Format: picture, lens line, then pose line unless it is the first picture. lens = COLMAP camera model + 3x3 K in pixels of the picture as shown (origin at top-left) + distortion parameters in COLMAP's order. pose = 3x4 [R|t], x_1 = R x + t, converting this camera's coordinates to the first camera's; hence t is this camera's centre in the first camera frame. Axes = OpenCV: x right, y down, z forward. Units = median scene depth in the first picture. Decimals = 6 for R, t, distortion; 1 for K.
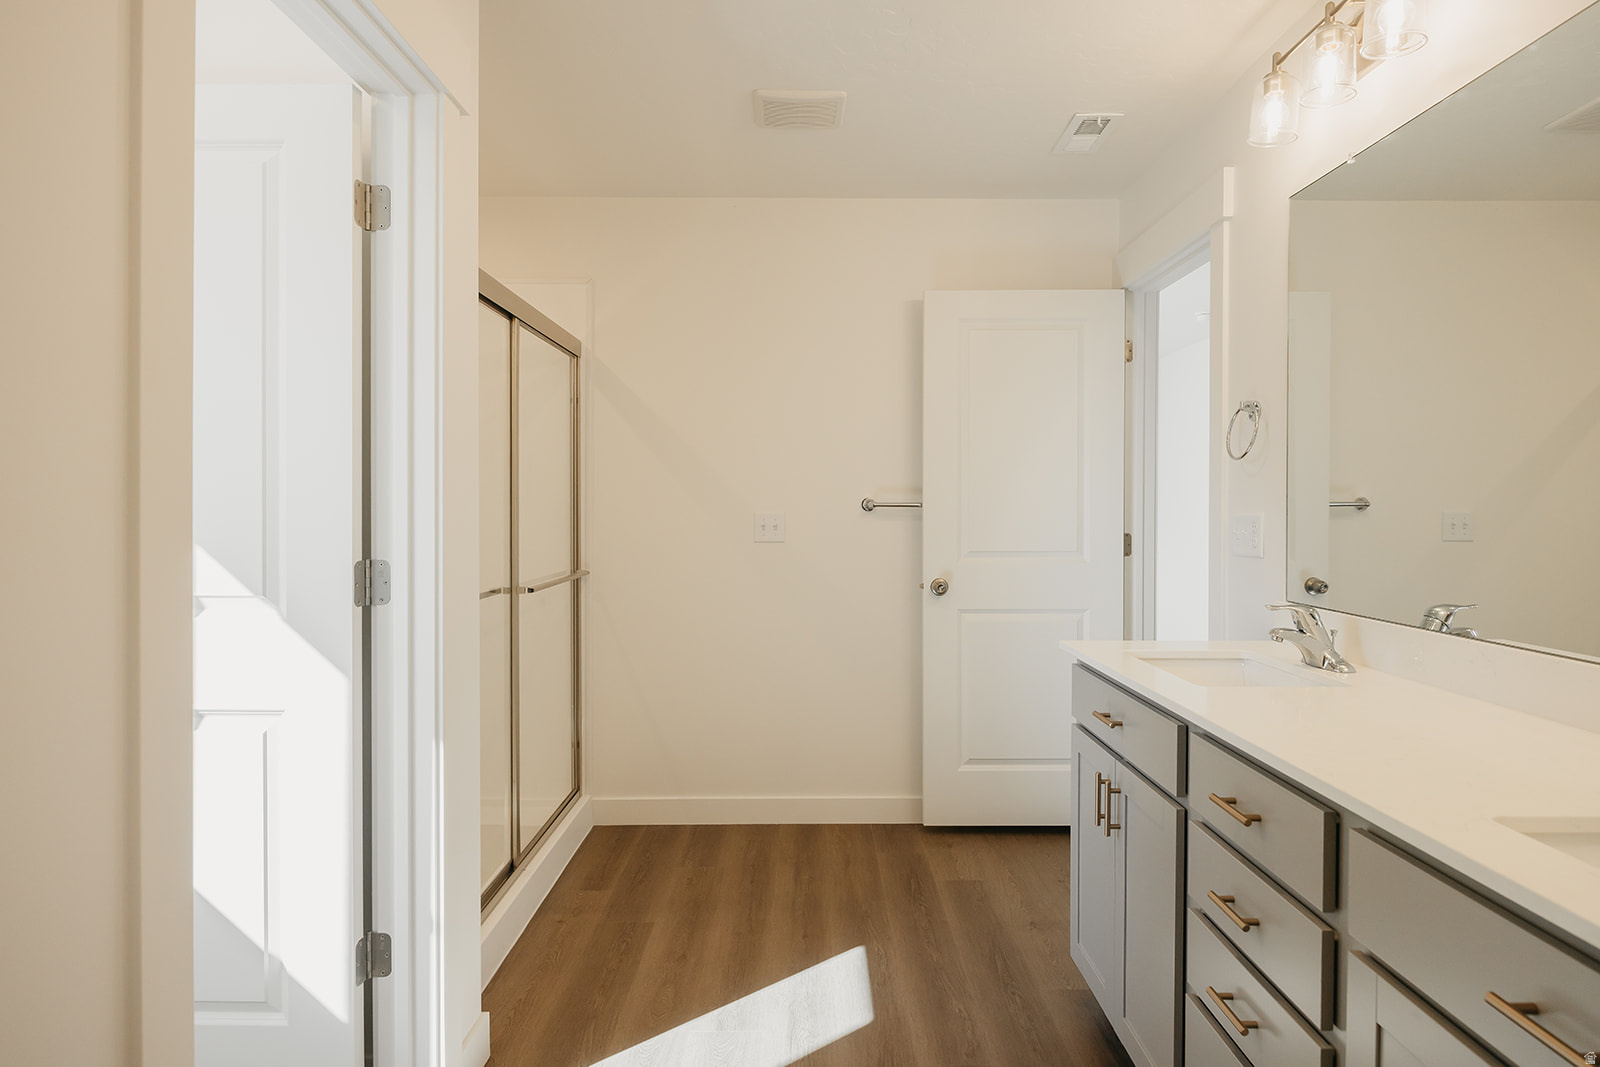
lens RADIAL K [[837.3, 0, 769.6], [0, 837.3, 520.1], [0, 0, 1]] dist [0.000200, 0.000278]
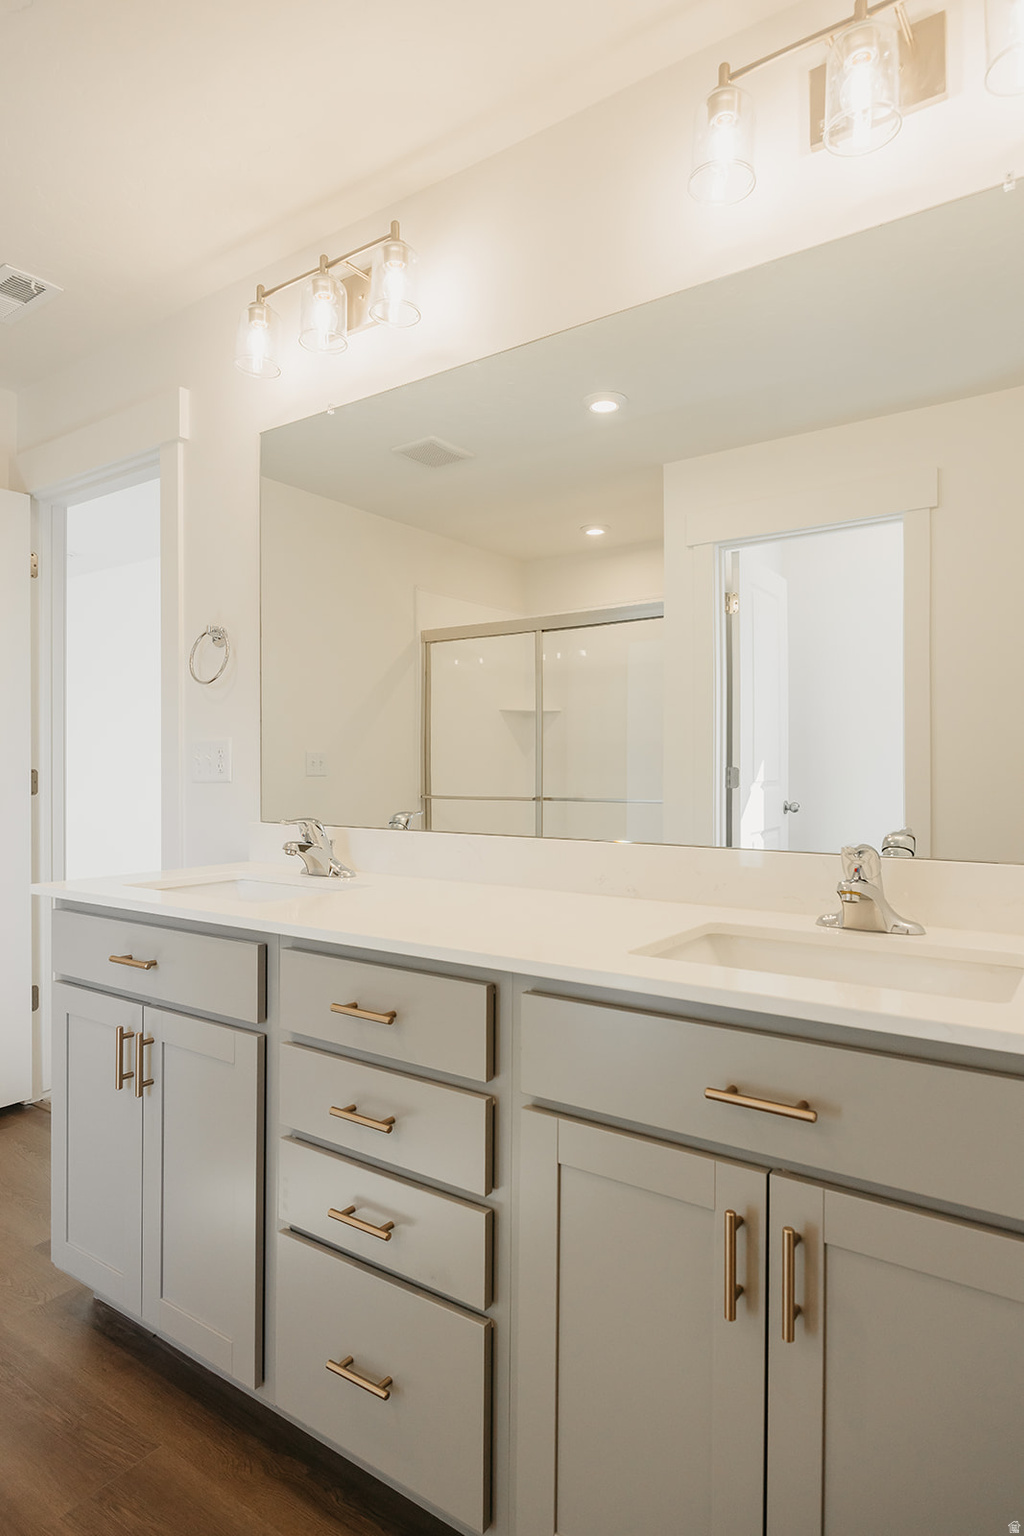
lens RADIAL K [[864.5, 0, 512.0], [0, 864.5, 768.0], [0, 0, 1]] dist [-0.001654, 0.001097]
pose [[0.576778, 0.002146, 0.816898, -0.079090], [-0.004571, 0.999989, 0.000600, 0.030260], [-0.816888, -0.004081, 0.576782, 0.140416]]
